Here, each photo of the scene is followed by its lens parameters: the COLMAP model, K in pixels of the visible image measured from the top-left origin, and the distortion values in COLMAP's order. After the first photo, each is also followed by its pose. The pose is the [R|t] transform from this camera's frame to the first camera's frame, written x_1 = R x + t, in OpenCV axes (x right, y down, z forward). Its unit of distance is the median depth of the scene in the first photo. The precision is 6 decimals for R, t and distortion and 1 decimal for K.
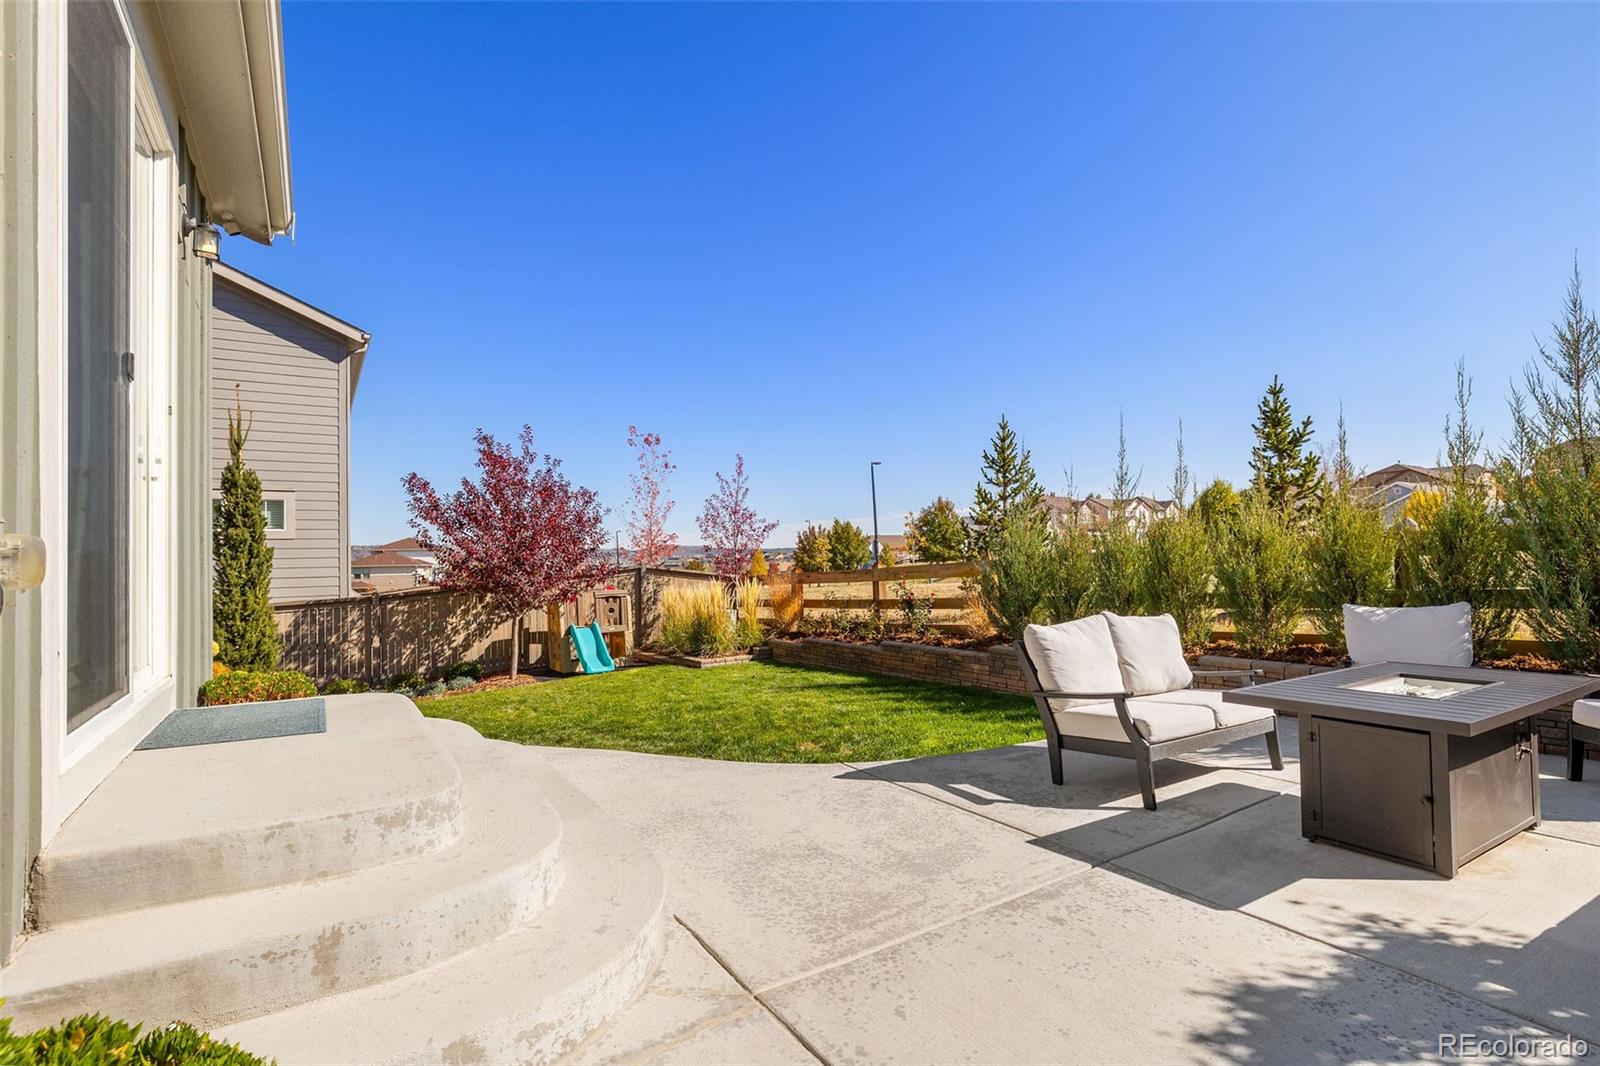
lens RADIAL K [[773.4, 0, 800.6], [0, 773.4, 527.1], [0, 0, 1]] dist [-0.004584, -0.000061]
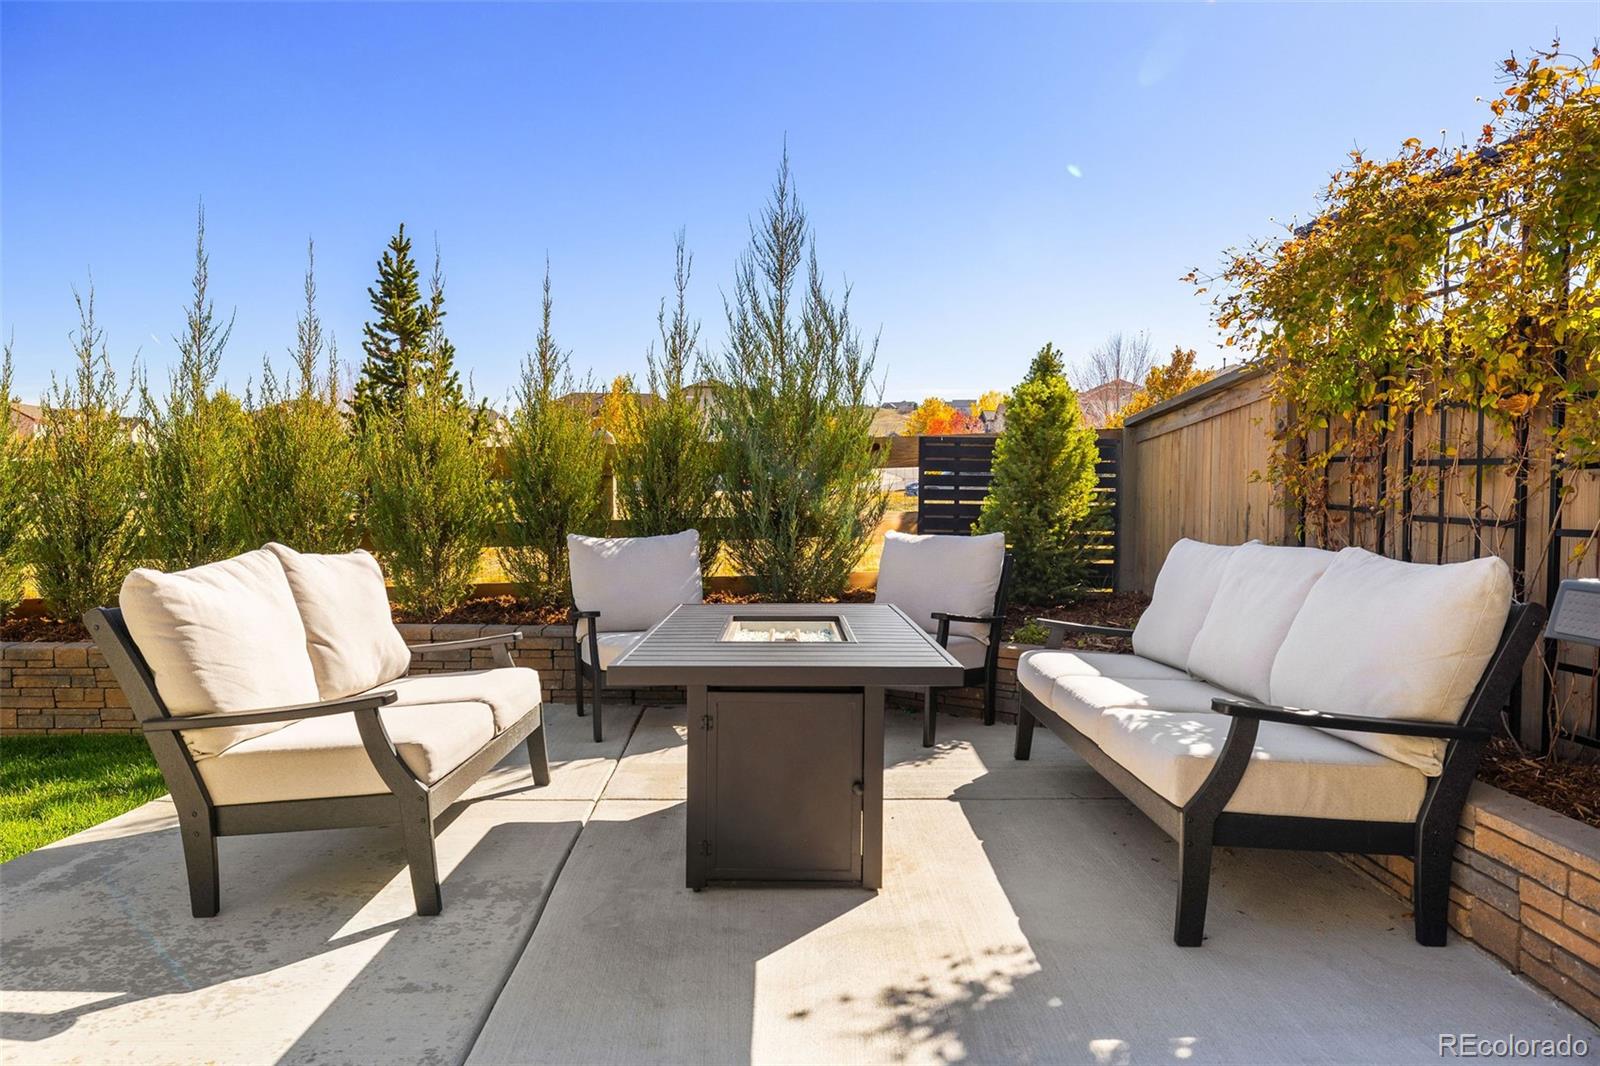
lens RADIAL K [[1046.9, 0, 791.4], [0, 1046.9, 524.7], [0, 0, 1]] dist [-0.000519, 0.002278]
pose [[0.523953, 0.007176, 0.851717, -0.012237], [-0.054583, 0.998192, 0.025168, 0.068532], [-0.849996, -0.059676, 0.523397, 0.396415]]
